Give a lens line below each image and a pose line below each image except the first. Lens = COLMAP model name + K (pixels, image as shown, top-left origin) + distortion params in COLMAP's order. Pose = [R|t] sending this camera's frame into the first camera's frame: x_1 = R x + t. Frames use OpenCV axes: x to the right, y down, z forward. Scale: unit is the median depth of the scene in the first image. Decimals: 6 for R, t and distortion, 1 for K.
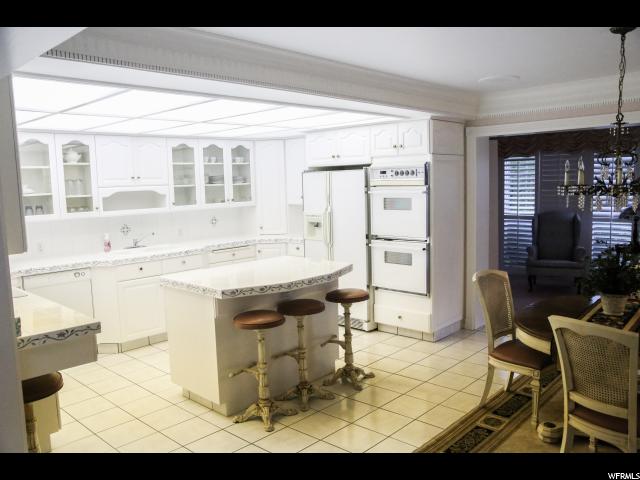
lens RADIAL K [[518.5, 0, 320.0], [0, 518.5, 240.0], [0, 0, 1]] dist [-0.141692, 0.139752]
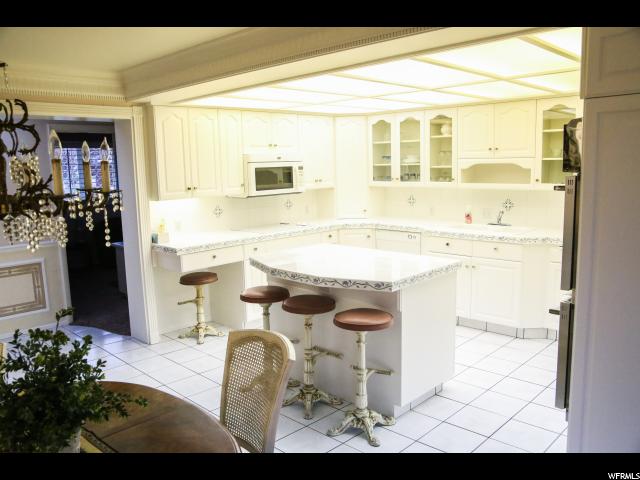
lens RADIAL K [[519.4, 0, 320.0], [0, 519.4, 240.0], [0, 0, 1]] dist [0.004517, 0.002187]
pose [[0.000335, 0.177095, -0.984194, 0.660487], [-0.090032, 0.980202, 0.176346, -0.109958], [0.995939, 0.088550, 0.016273, 0.766297]]
